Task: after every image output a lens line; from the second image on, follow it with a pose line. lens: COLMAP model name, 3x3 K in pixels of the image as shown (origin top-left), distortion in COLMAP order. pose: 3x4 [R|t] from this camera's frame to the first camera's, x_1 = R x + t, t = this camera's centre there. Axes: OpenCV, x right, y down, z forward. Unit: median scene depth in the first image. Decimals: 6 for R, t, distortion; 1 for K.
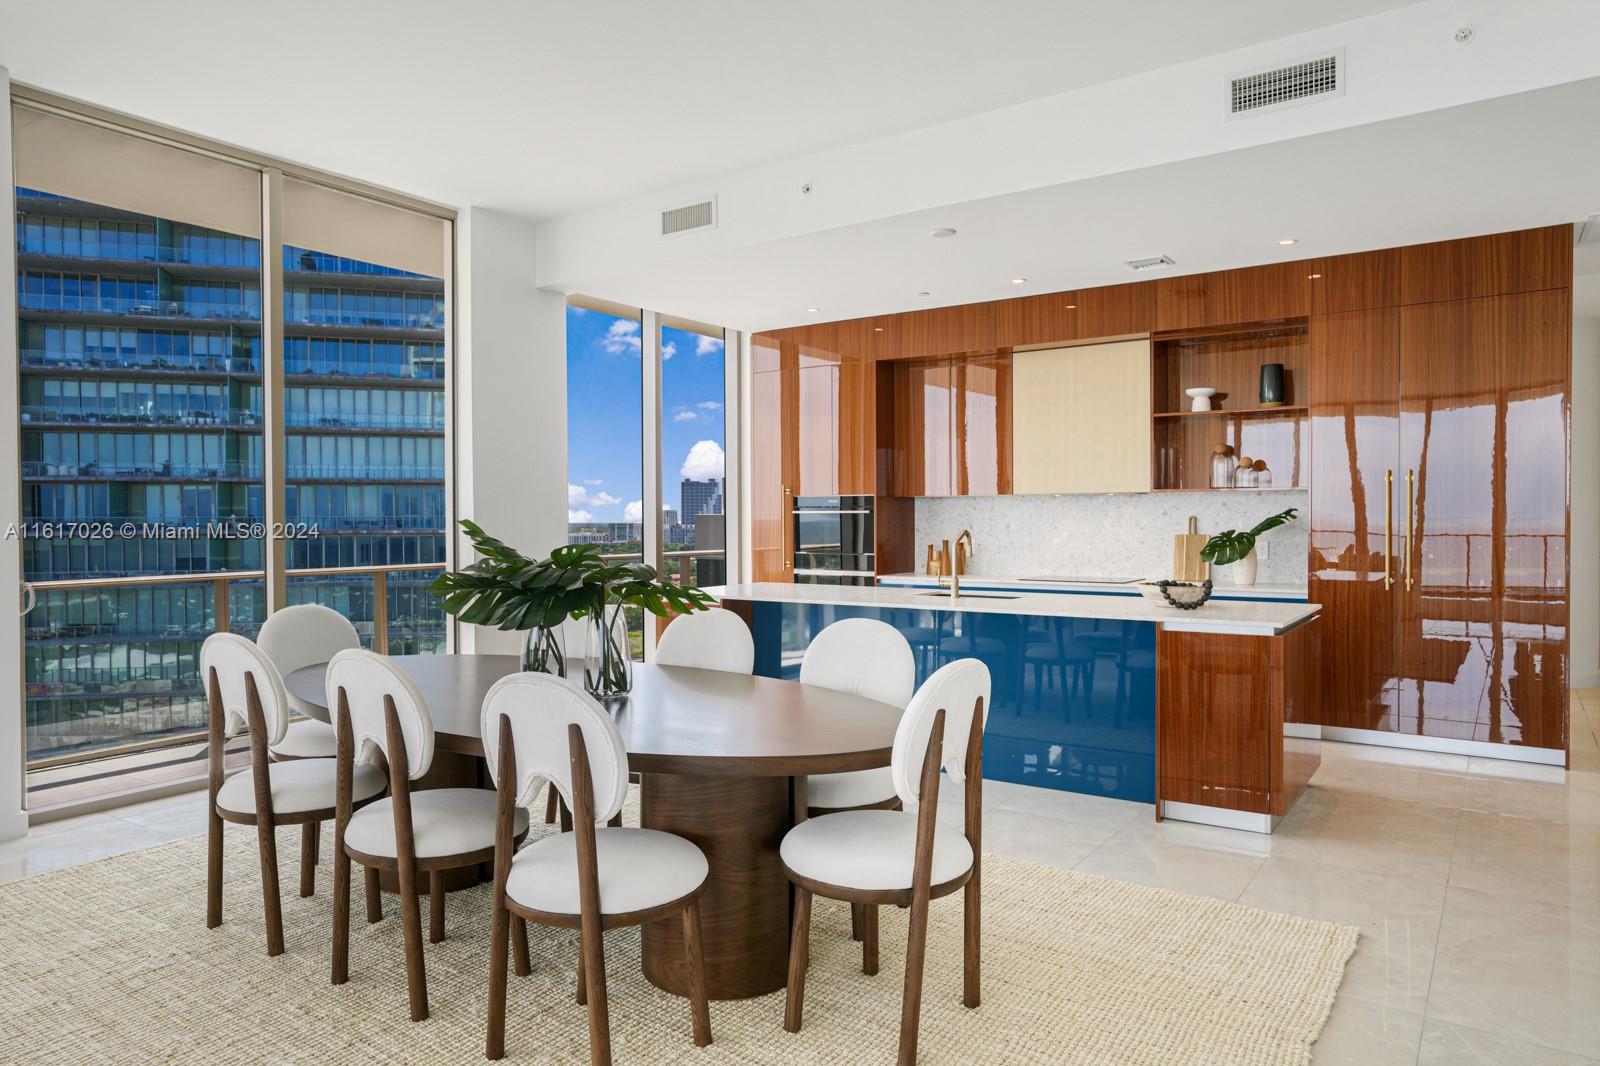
lens RADIAL K [[1014.7, 0, 862.6], [0, 1014.7, 533.1], [0, 0, 1]] dist [0.000818, 0.000962]
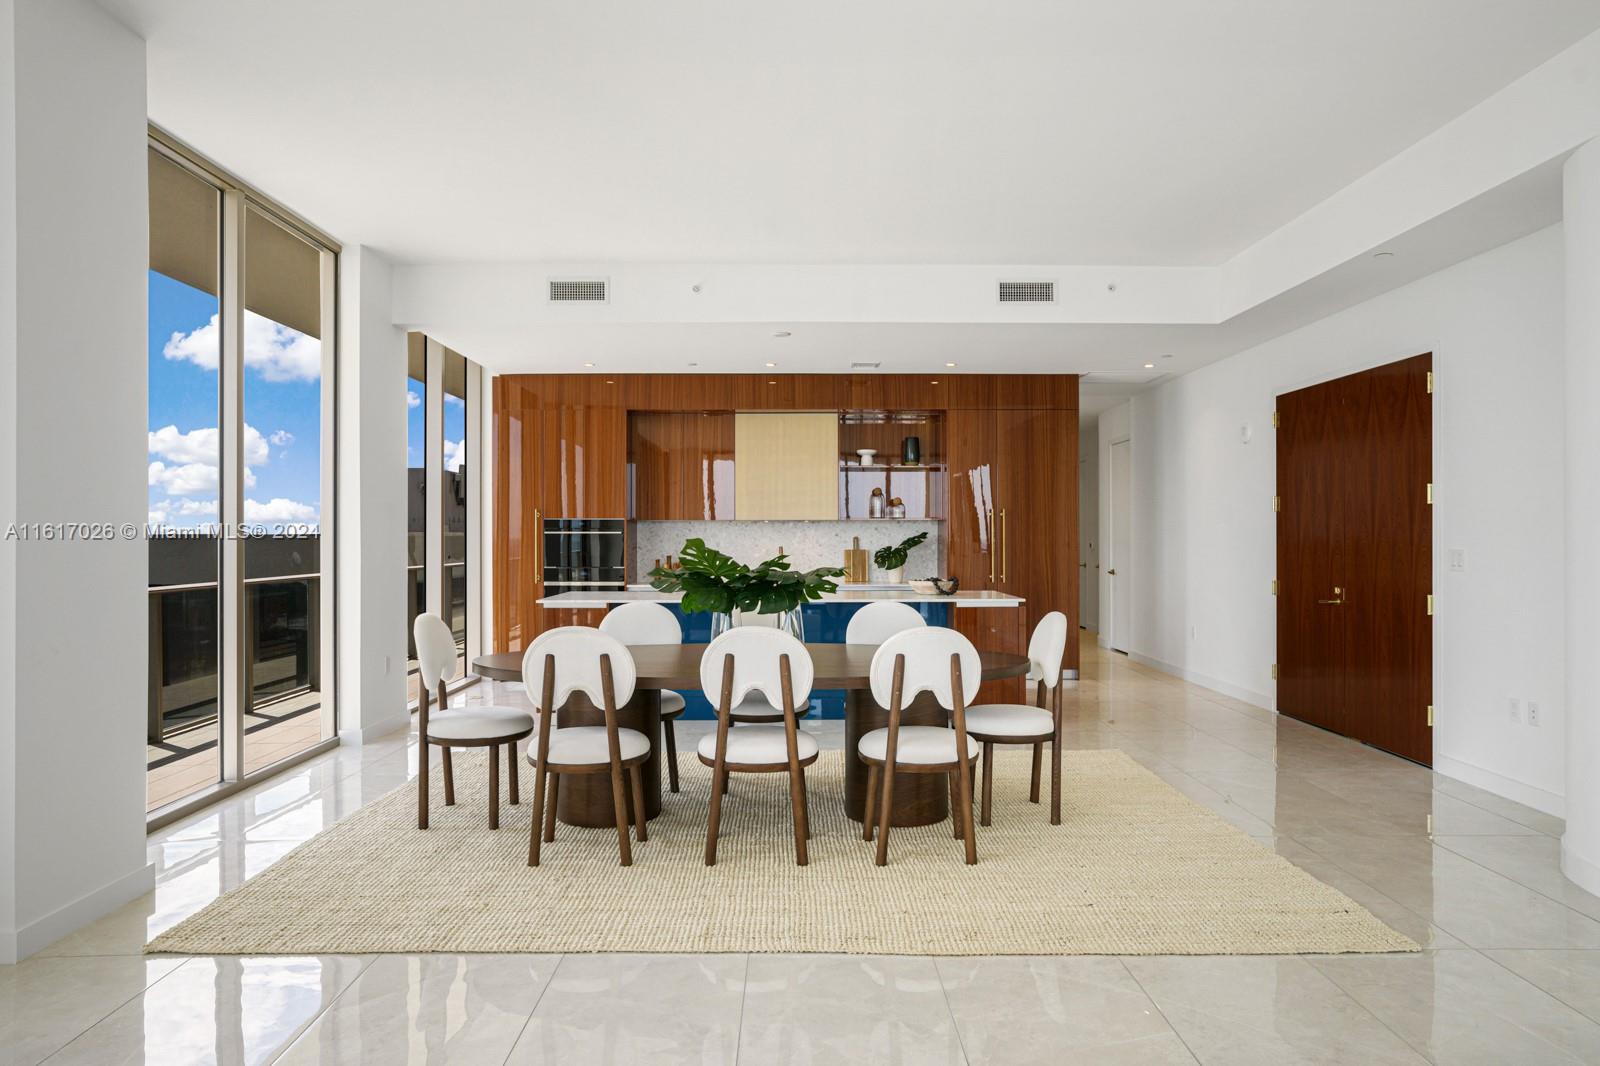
lens RADIAL K [[954.0, 0, 820.9], [0, 954.0, 533.3], [0, 0, 1]] dist [-0.004572, -0.000450]
pose [[0.813767, 0.004722, 0.581173, -0.533963], [0.007232, 0.999807, -0.018250, 0.002546], [-0.581147, 0.019054, 0.813576, -0.083190]]
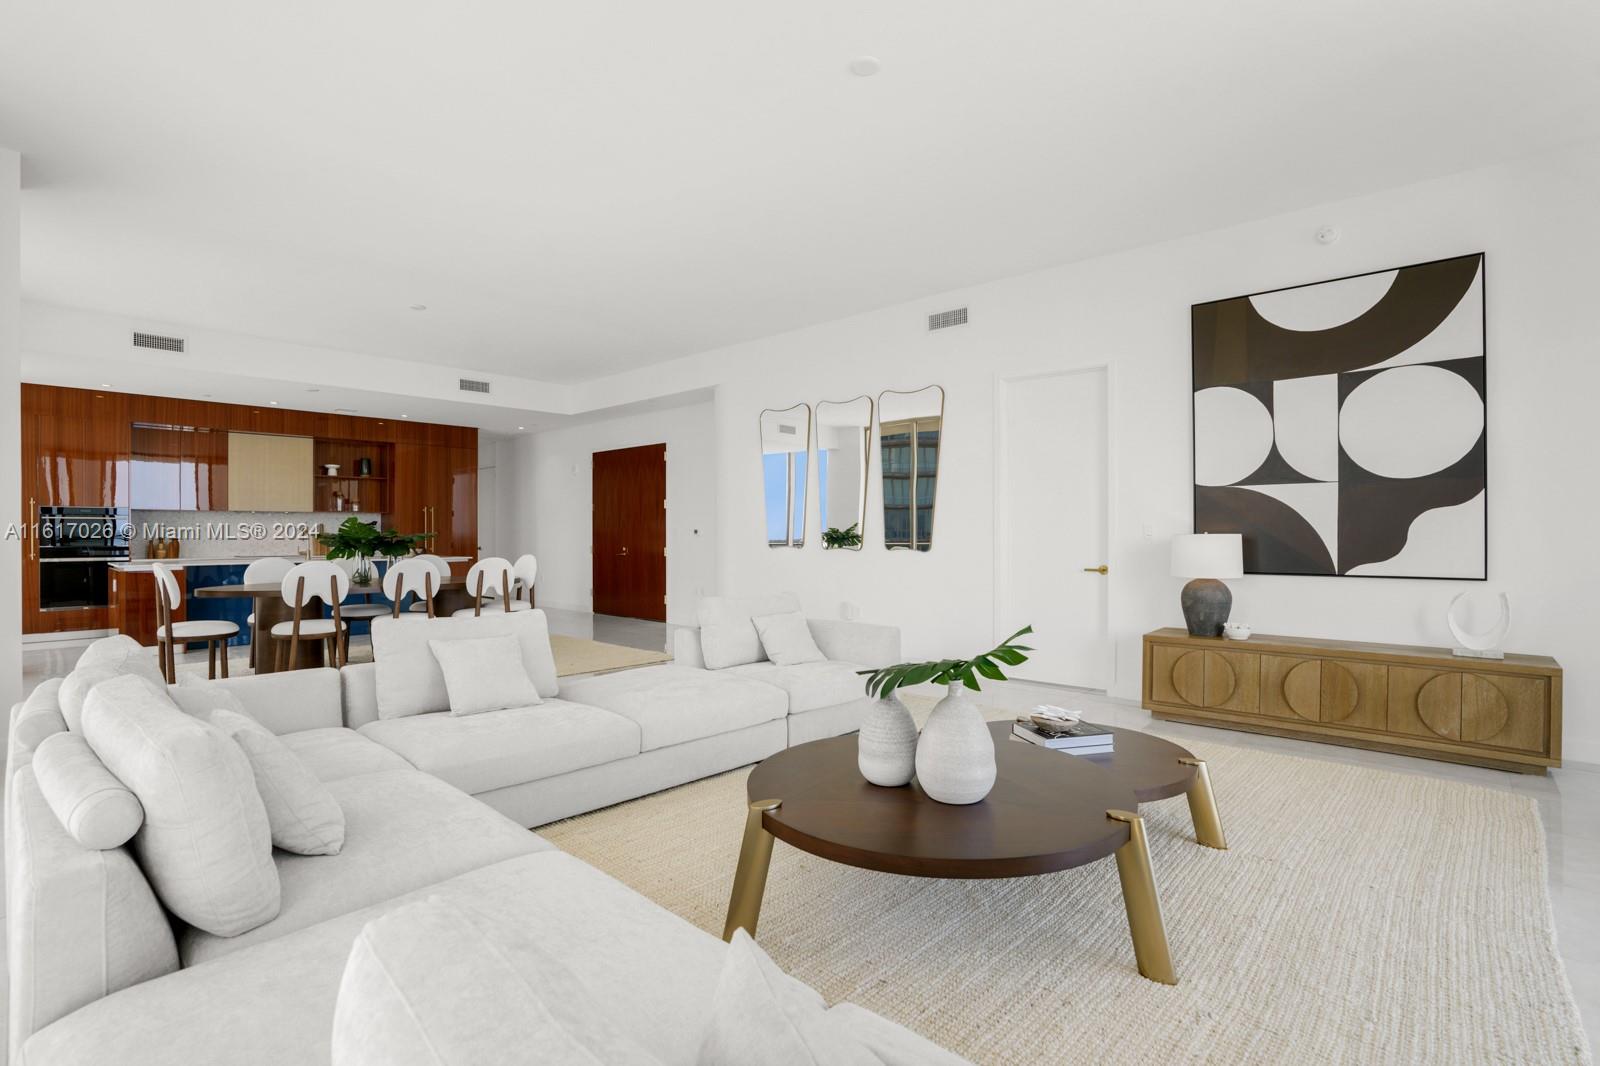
lens RADIAL K [[745.0, 0, 797.3], [0, 745.0, 533.2], [0, 0, 1]] dist [-0.001705, 0.000414]
pose [[0.137544, 0.003263, 0.990490, -1.121033], [0.019993, 0.999782, -0.006070, 0.032812], [-0.990294, 0.020638, 0.137449, -0.196496]]
